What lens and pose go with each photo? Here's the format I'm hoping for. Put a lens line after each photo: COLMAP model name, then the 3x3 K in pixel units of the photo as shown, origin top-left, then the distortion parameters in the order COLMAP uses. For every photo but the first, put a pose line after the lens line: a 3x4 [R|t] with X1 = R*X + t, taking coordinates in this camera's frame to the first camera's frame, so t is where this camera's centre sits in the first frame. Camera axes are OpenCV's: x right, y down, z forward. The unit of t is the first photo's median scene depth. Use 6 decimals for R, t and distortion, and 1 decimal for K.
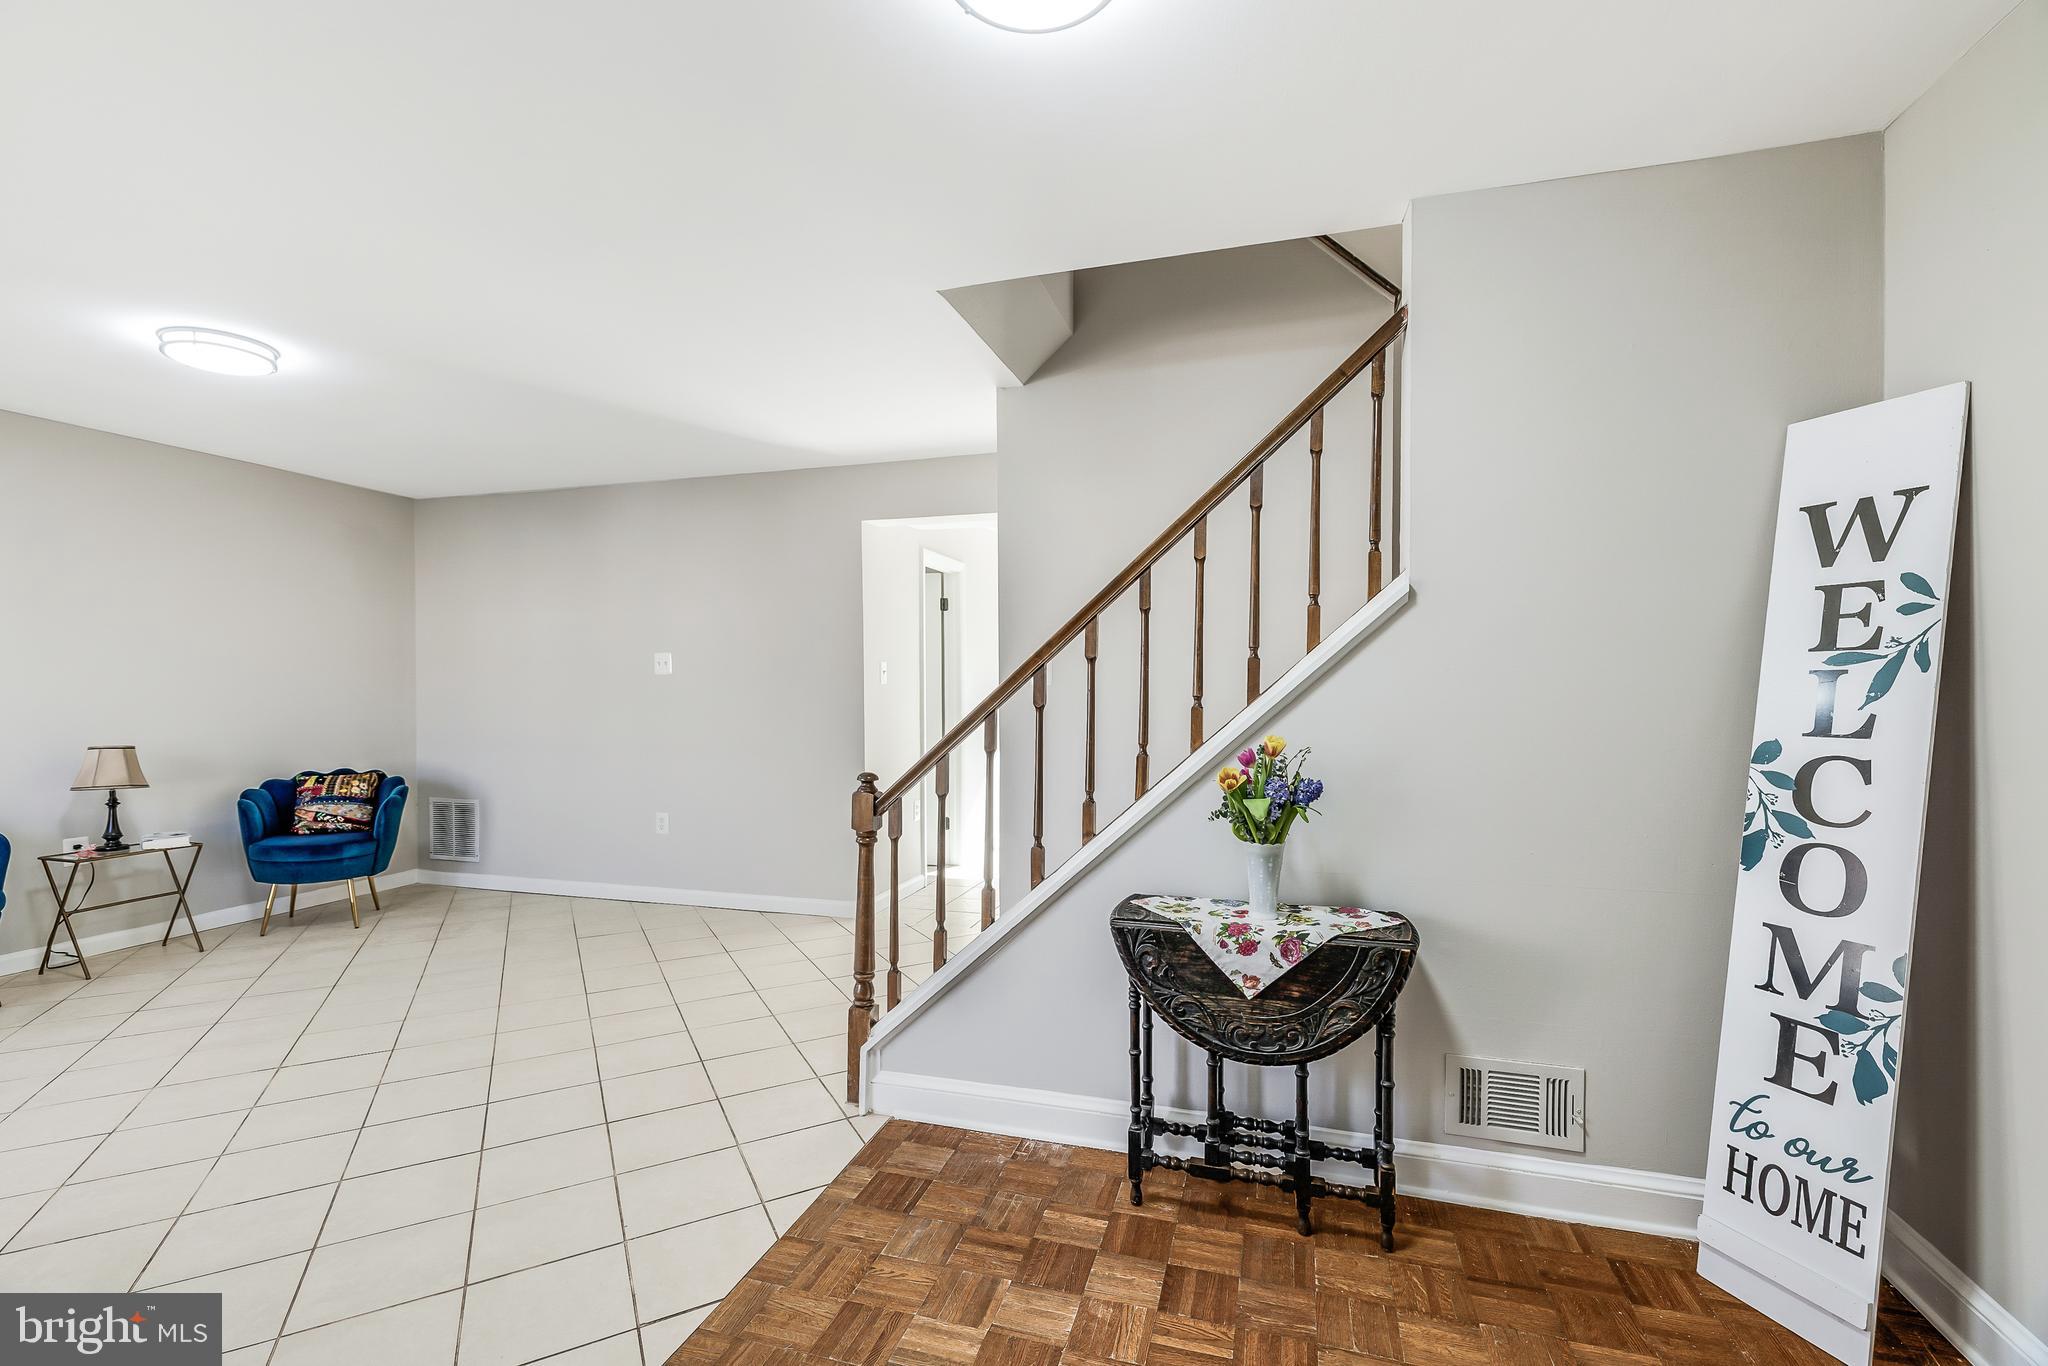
lens RADIAL K [[874.8, 0, 965.8], [0, 874.8, 685.1], [0, 0, 1]] dist [-0.002027, 0.000460]
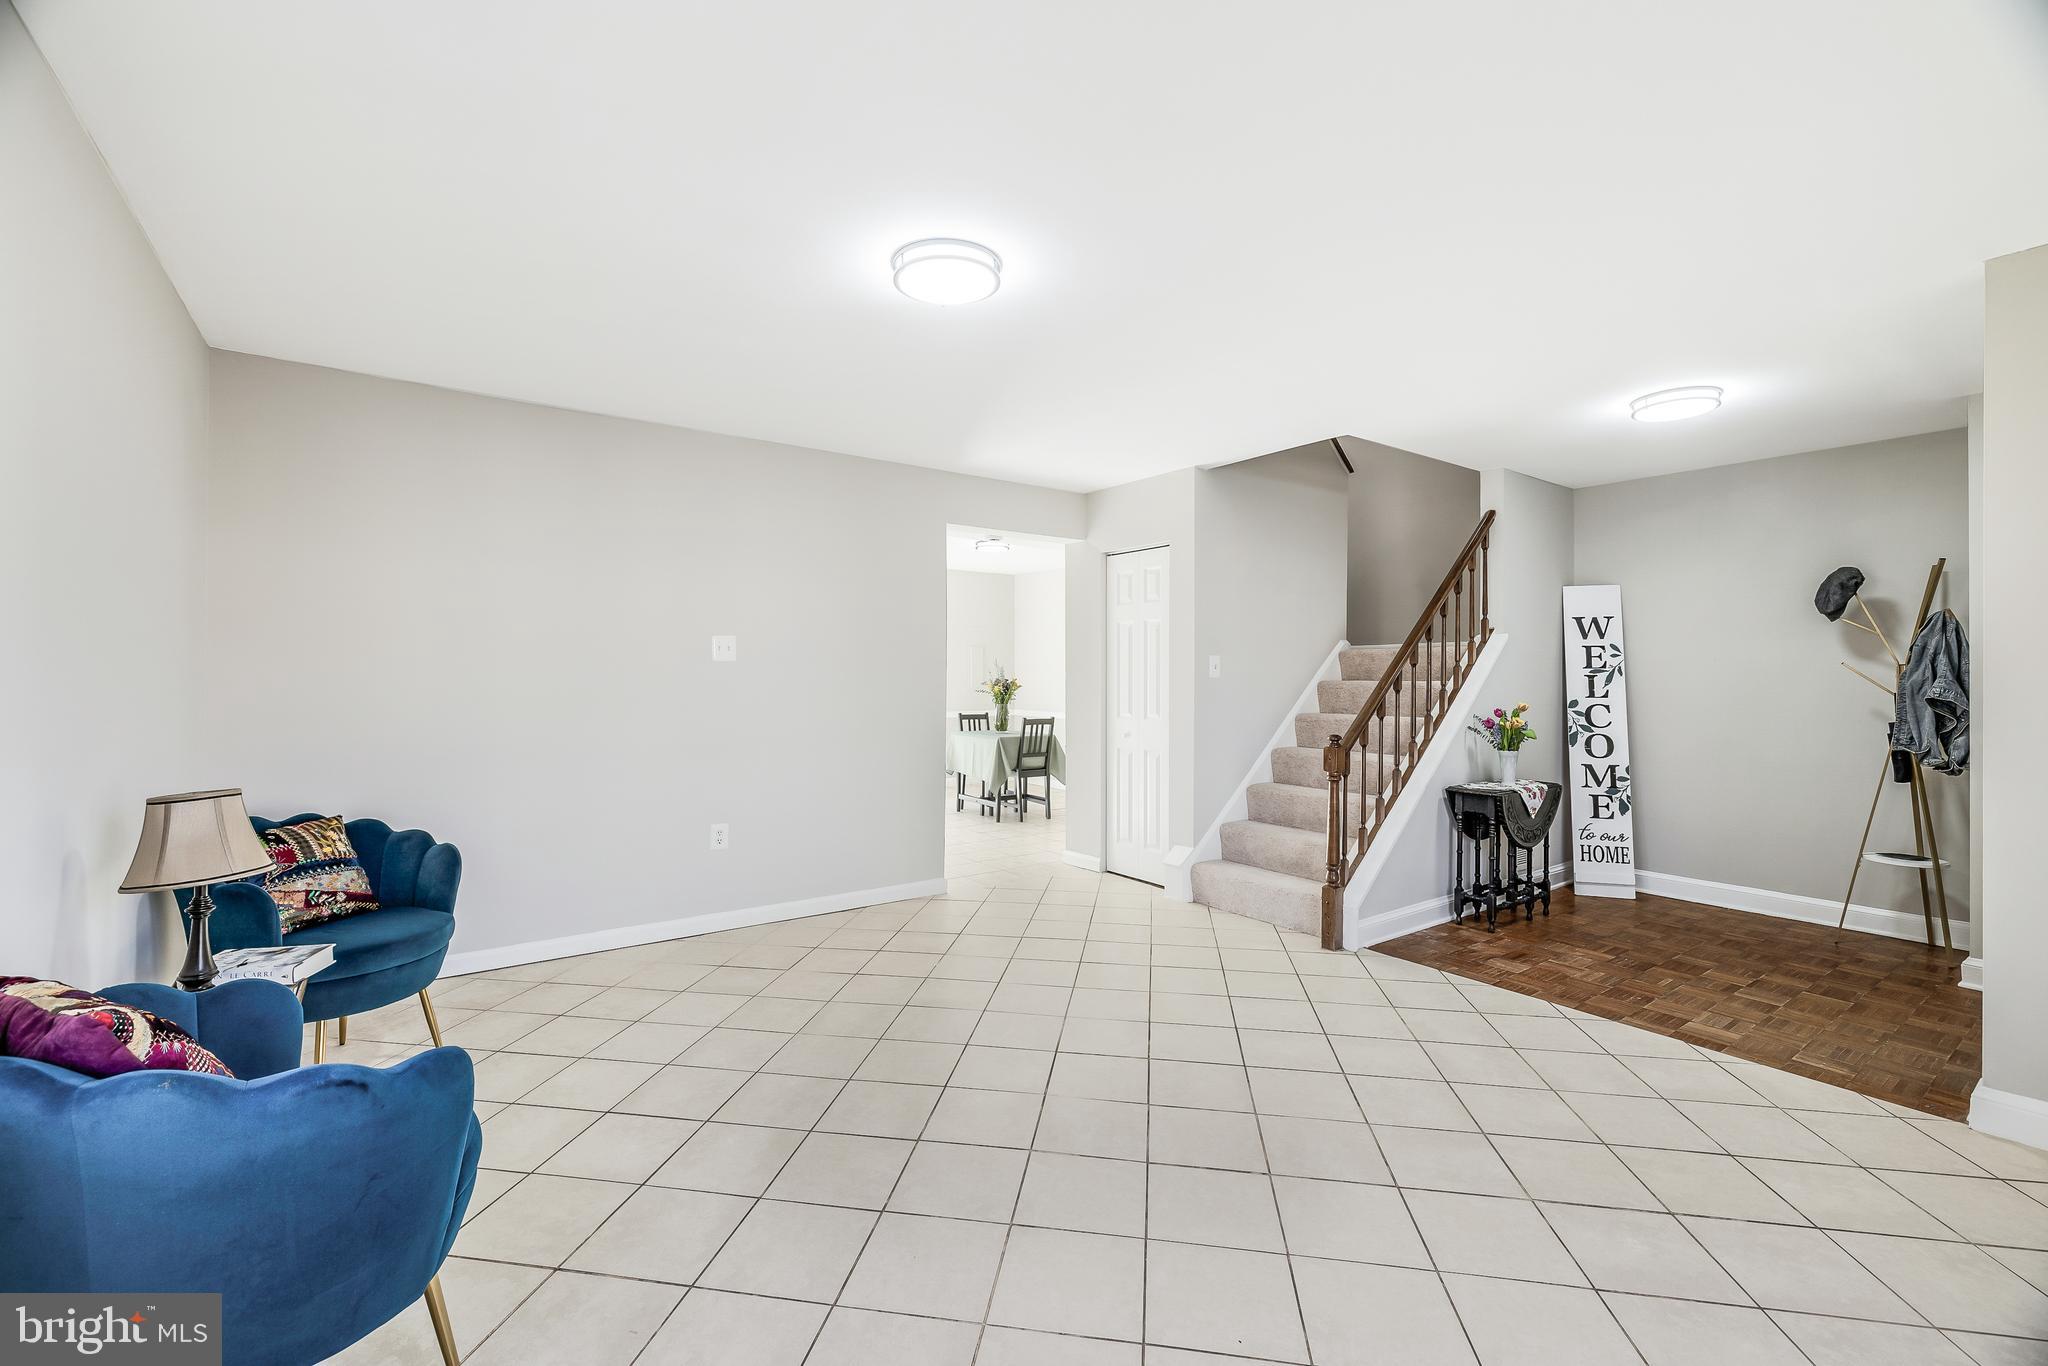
lens RADIAL K [[874.8, 0, 1019.7], [0, 874.8, 671.5], [0, 0, 1]] dist [-0.002027, 0.000460]
pose [[0.602796, 0.010009, 0.797833, -2.168959], [-0.007227, 0.999949, -0.007085, 0.004813], [-0.797863, -0.001495, 0.602837, 0.662206]]
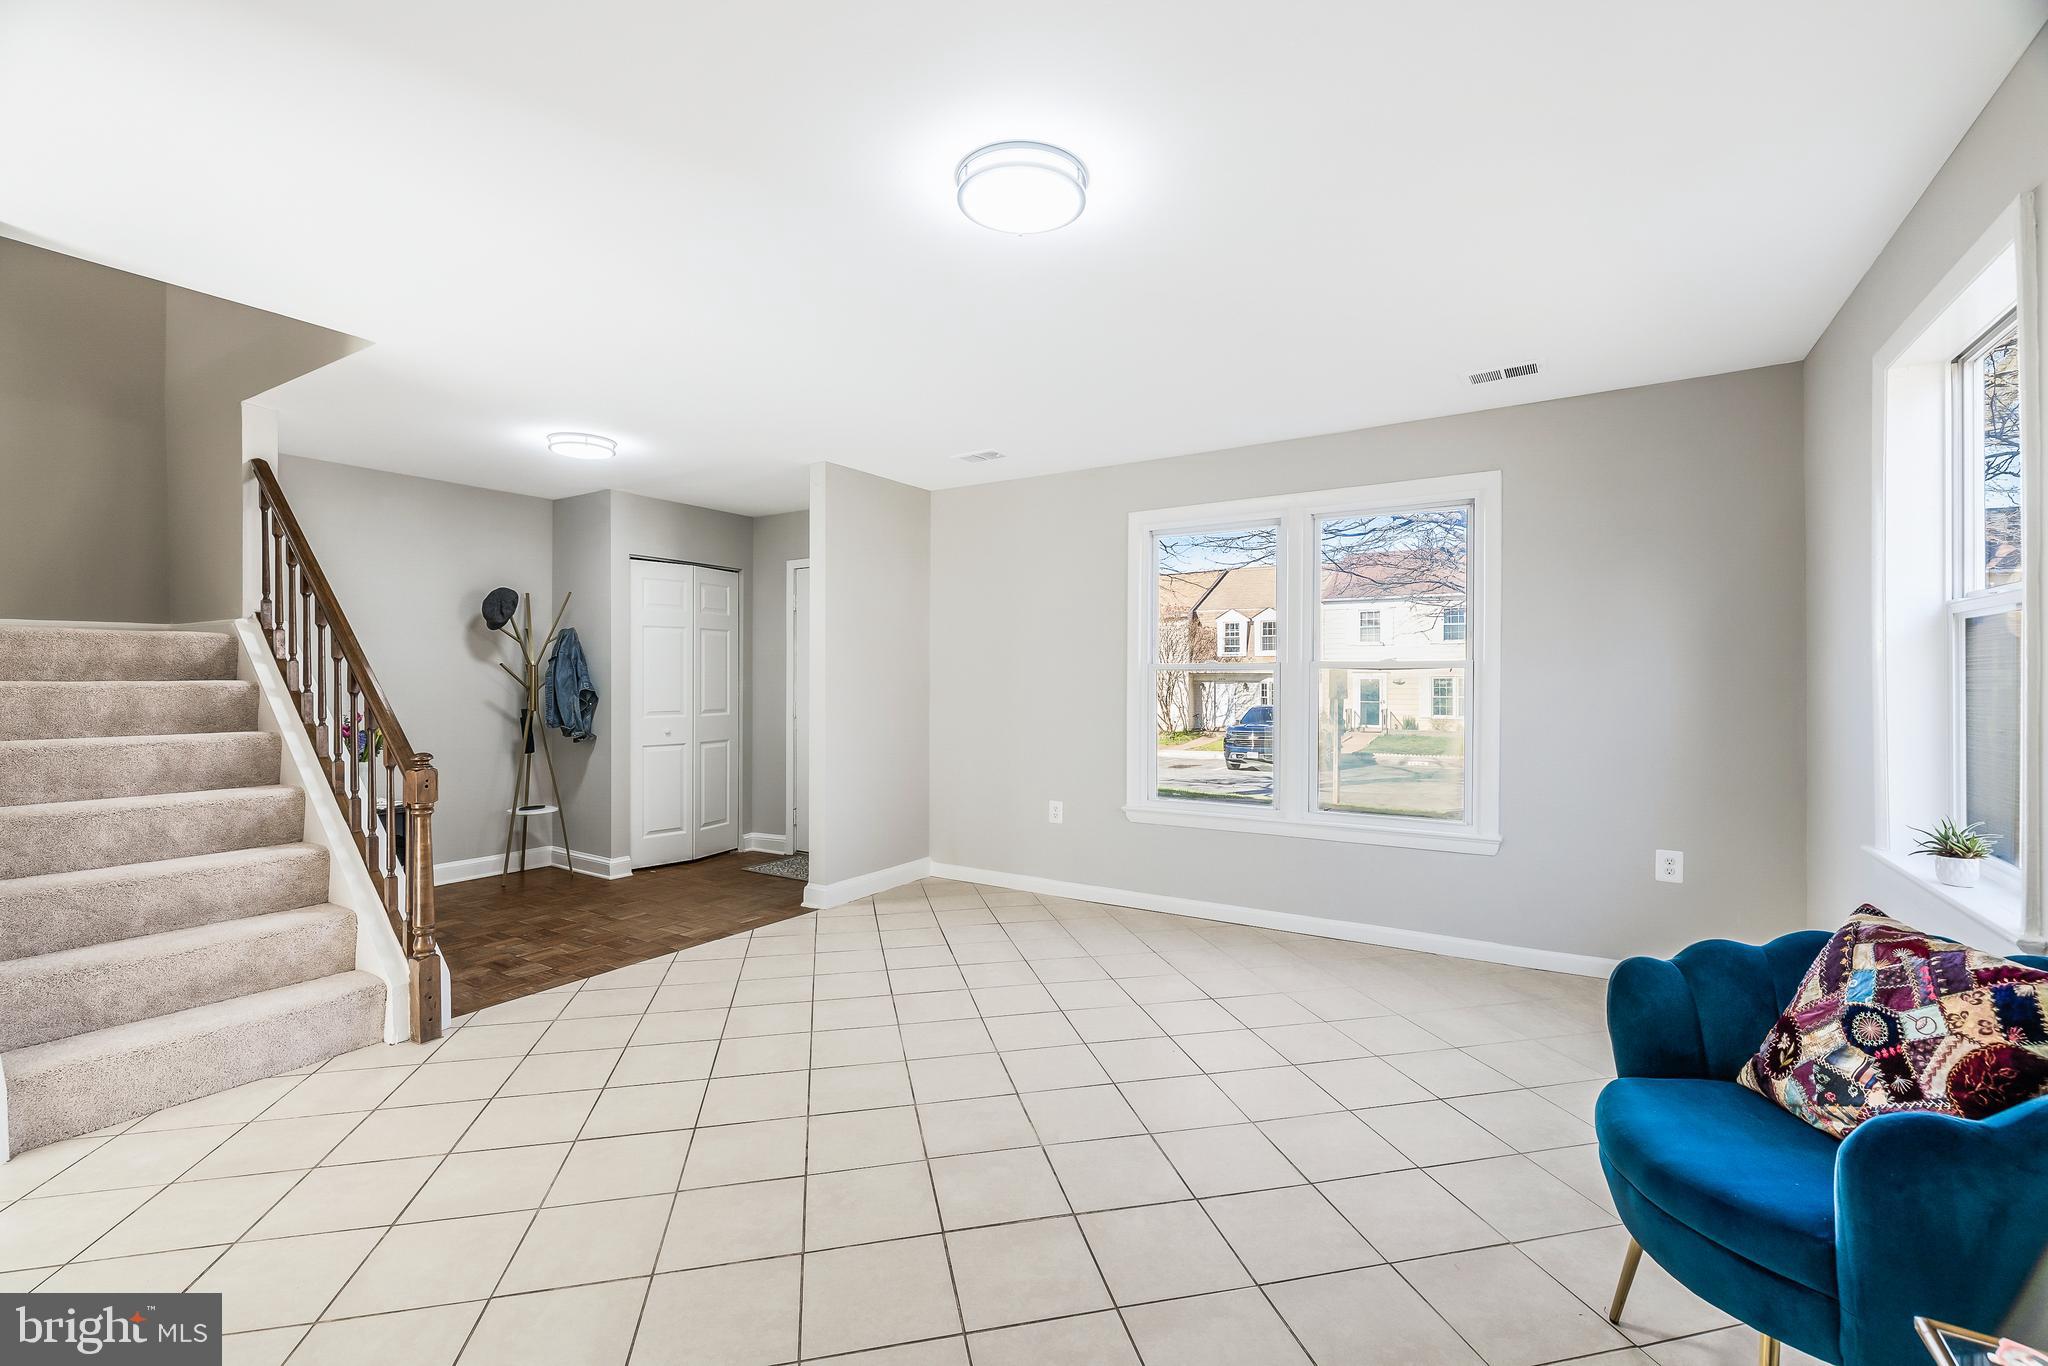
lens RADIAL K [[874.8, 0, 1018.1], [0, 874.8, 676.9], [0, 0, 1]] dist [-0.002027, 0.000460]
pose [[-0.963089, 0.000877, 0.269182, -1.549713], [0.001031, 0.999999, 0.000428, -0.009666], [-0.269181, 0.000689, -0.963089, 2.453743]]
